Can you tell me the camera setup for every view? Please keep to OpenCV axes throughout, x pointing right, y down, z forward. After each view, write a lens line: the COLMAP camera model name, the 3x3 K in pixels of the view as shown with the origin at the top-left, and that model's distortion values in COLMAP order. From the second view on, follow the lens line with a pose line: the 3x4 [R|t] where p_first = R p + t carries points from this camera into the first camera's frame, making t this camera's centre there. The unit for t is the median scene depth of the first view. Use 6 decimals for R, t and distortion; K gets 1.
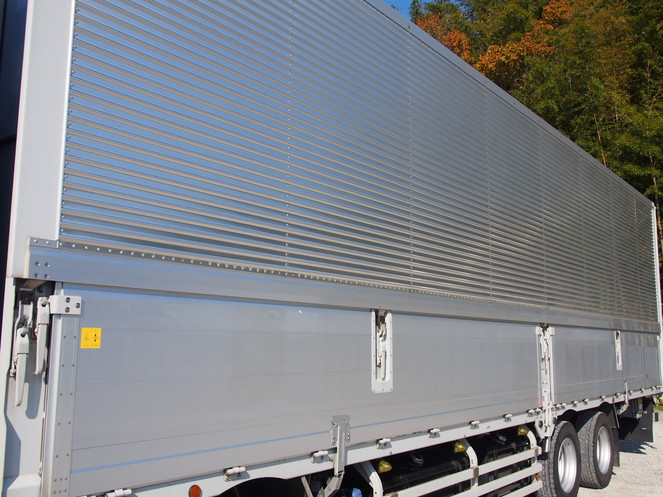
lens RADIAL K [[634.5, 0, 331.9], [0, 634.5, 247.8], [0, 0, 1]] dist [-0.008849, 0.000000]
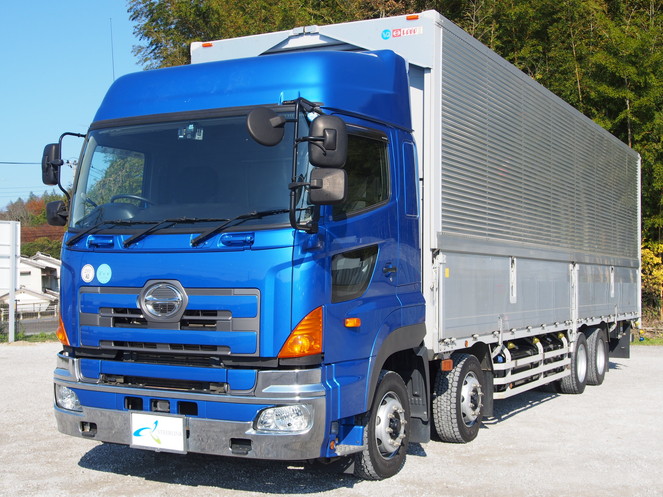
lens RADIAL K [[928.4, 0, 331.1], [0, 928.4, 249.9], [0, 0, 1]] dist [0.026327, 0.000000]
pose [[0.981872, -0.003099, 0.189520, -0.486452], [-0.018525, 0.993510, 0.112223, -0.106157], [-0.188638, -0.113699, 0.975443, -0.752638]]
